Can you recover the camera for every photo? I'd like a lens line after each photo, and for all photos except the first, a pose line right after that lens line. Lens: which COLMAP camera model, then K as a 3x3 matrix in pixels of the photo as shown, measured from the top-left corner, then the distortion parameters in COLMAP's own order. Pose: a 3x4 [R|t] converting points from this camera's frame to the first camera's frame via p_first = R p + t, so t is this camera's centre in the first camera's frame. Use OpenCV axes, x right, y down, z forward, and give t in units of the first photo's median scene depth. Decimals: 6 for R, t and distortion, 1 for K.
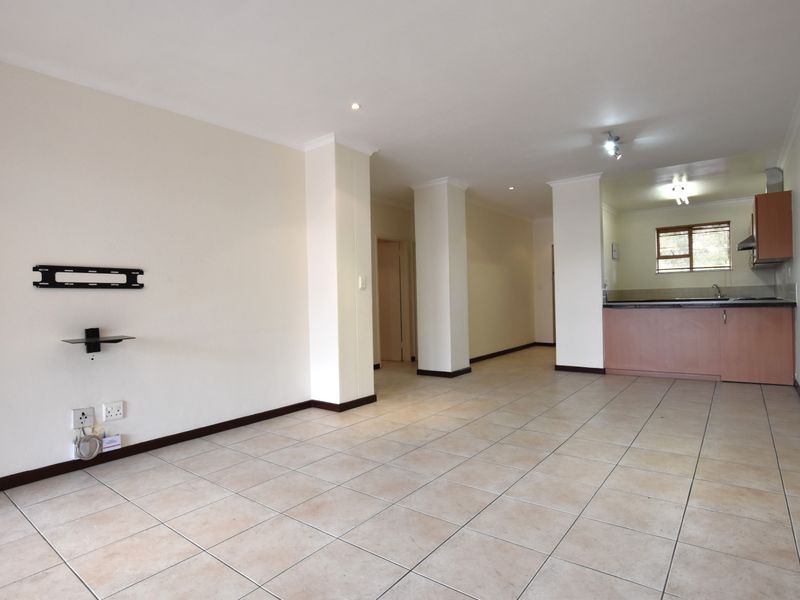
lens RADIAL K [[411.6, 0, 403.9], [0, 411.6, 303.3], [0, 0, 1]] dist [-0.032410, -0.000015]
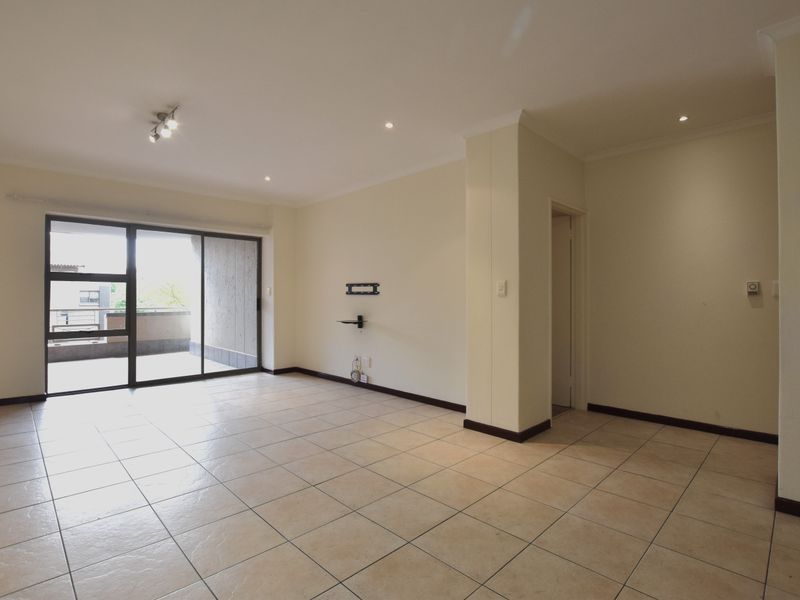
lens RADIAL K [[411.6, 0, 403.9], [0, 411.6, 303.3], [0, 0, 1]] dist [-0.032410, -0.000015]
pose [[-0.099843, 0.040914, -0.994162, 0.717921], [-0.011024, 0.999047, 0.042222, -0.050826], [0.994942, 0.015175, -0.099297, 0.882375]]
